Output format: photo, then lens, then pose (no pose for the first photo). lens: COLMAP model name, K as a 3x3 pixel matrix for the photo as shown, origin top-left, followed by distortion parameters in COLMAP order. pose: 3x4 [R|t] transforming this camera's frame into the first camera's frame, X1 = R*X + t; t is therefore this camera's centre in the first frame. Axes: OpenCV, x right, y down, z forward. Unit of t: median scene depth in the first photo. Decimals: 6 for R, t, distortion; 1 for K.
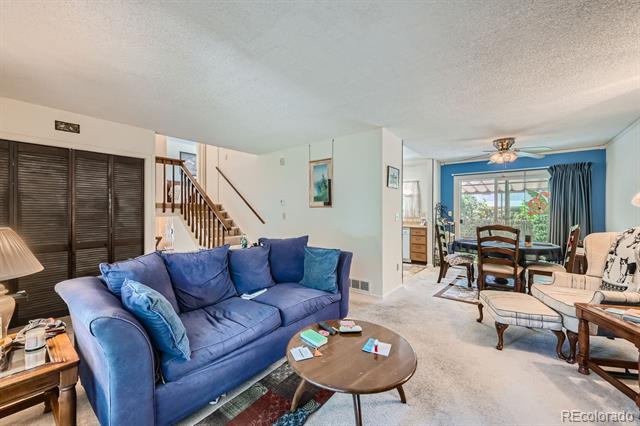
lens RADIAL K [[254.7, 0, 319.3], [0, 254.7, 214.1], [0, 0, 1]] dist [-0.003088, 0.000491]
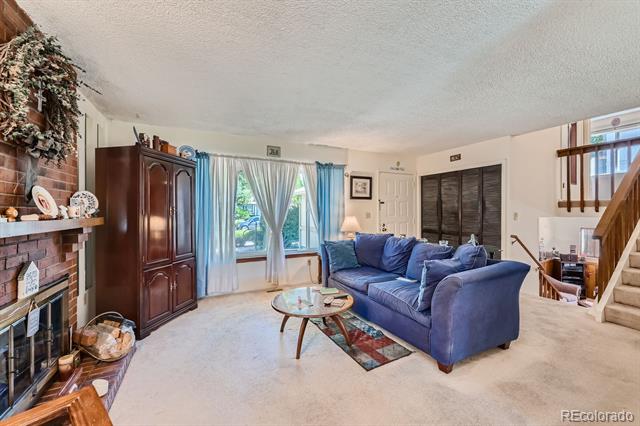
lens RADIAL K [[254.7, 0, 321.9], [0, 254.7, 212.0], [0, 0, 1]] dist [-0.003088, 0.000491]
pose [[-0.442209, -0.008297, -0.896874, 0.751100], [-0.017863, 0.999840, -0.000442, 0.011619], [0.896734, 0.015825, -0.442286, 0.895233]]
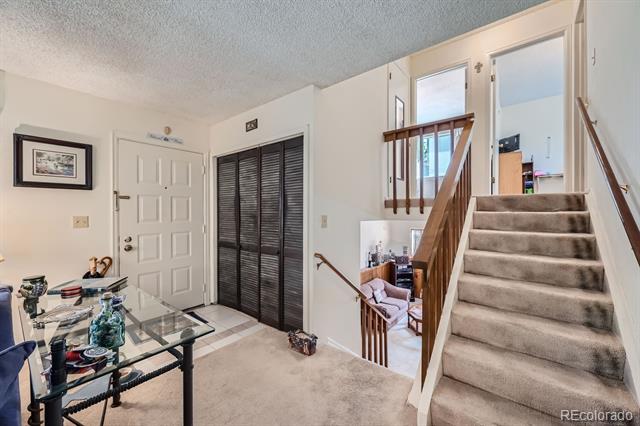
lens RADIAL K [[254.7, 0, 322.4], [0, 254.7, 214.9], [0, 0, 1]] dist [-0.003088, 0.000491]
pose [[-0.009749, -0.003553, -0.999946, -0.020926], [-0.013249, 0.999906, -0.003424, -0.001184], [0.999865, 0.013214, -0.009795, 1.197802]]
